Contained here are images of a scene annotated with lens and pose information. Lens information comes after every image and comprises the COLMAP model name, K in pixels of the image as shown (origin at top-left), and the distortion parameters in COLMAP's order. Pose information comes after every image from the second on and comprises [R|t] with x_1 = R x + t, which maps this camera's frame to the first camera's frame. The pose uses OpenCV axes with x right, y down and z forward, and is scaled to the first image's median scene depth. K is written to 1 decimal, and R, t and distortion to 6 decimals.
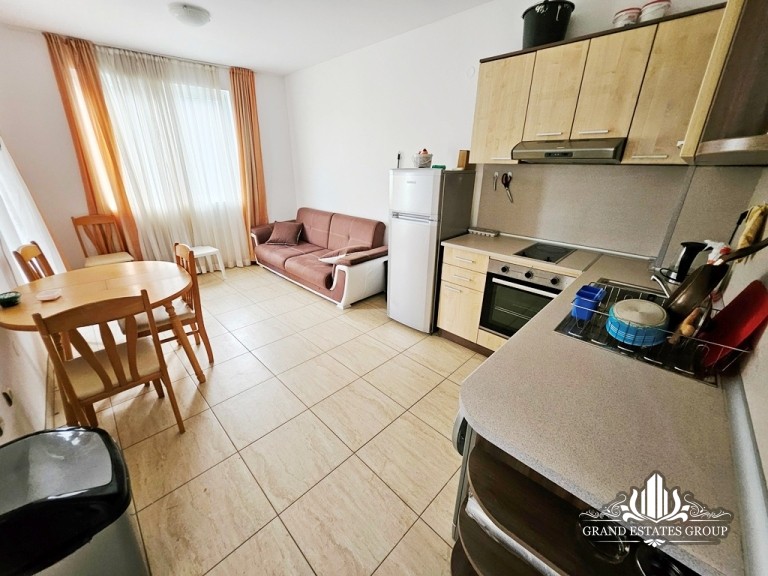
lens RADIAL K [[302.2, 0, 386.0], [0, 302.2, 288.0], [0, 0, 1]] dist [-0.003297, -0.000182]
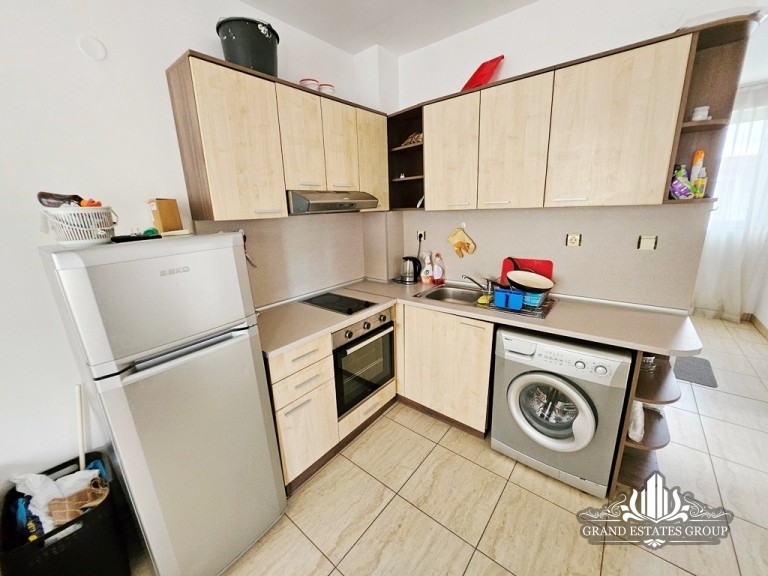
lens RADIAL K [[302.2, 0, 386.0], [0, 302.2, 288.0], [0, 0, 1]] dist [-0.003297, -0.000182]
pose [[-0.081867, -0.267180, 0.960163, -0.390285], [0.407075, 0.870407, 0.276912, -0.368780], [-0.909718, 0.413529, 0.037505, 0.825601]]
